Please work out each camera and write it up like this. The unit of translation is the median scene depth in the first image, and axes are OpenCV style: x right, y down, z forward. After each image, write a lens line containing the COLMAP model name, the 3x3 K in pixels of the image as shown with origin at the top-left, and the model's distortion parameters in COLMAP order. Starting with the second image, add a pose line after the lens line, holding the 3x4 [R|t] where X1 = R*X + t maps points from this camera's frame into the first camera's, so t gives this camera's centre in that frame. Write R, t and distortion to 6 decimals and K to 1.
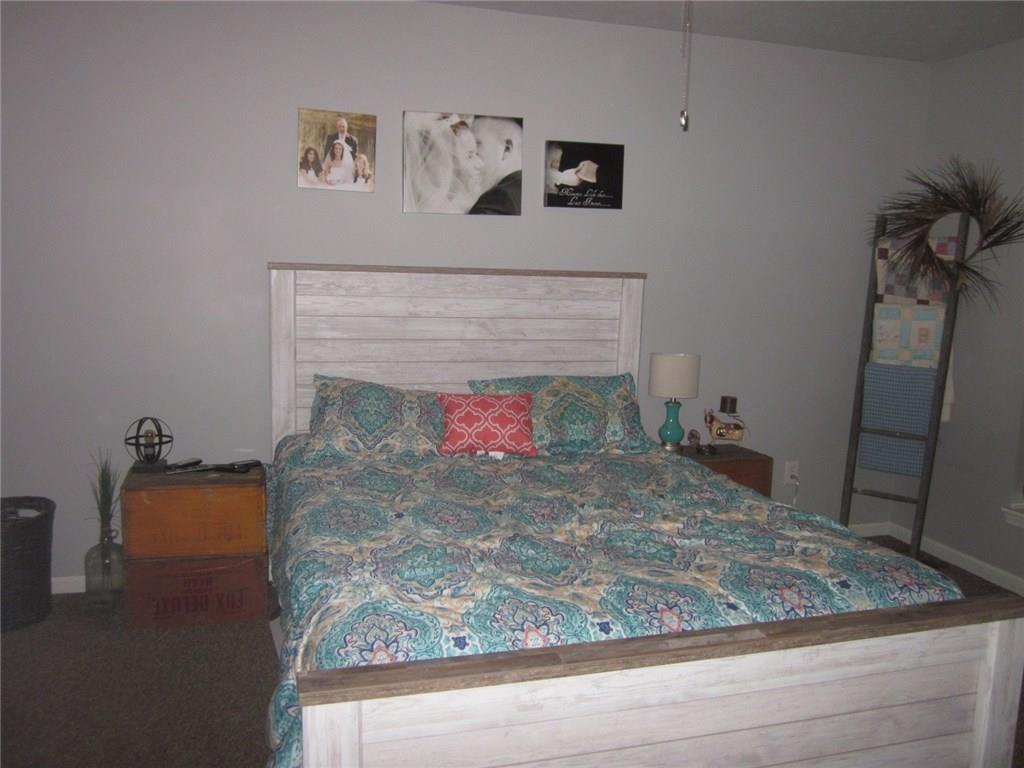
lens RADIAL K [[866.9, 0, 512.0], [0, 866.9, 384.0], [0, 0, 1]] dist [-0.026698, 0.006714]
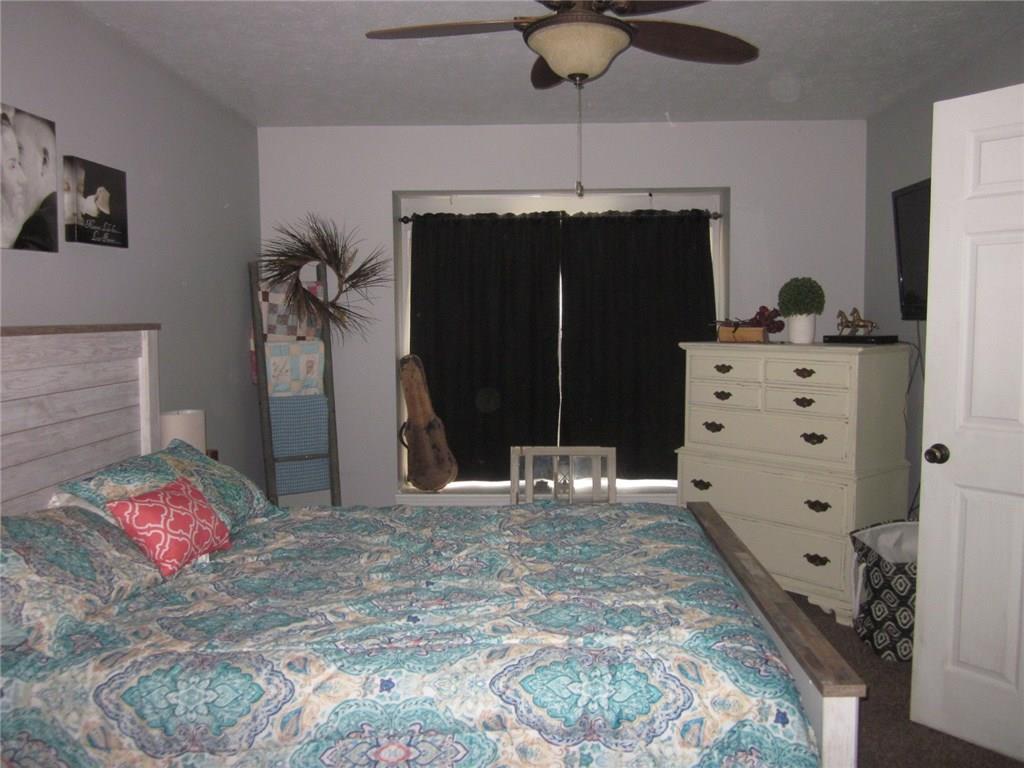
lens RADIAL K [[866.9, 0, 512.0], [0, 866.9, 384.0], [0, 0, 1]] dist [-0.026698, 0.006714]
pose [[0.317215, -0.107326, 0.942261, -0.559582], [0.149898, 0.986760, 0.061931, -0.069804], [-0.936432, 0.121598, 0.329103, 0.401166]]
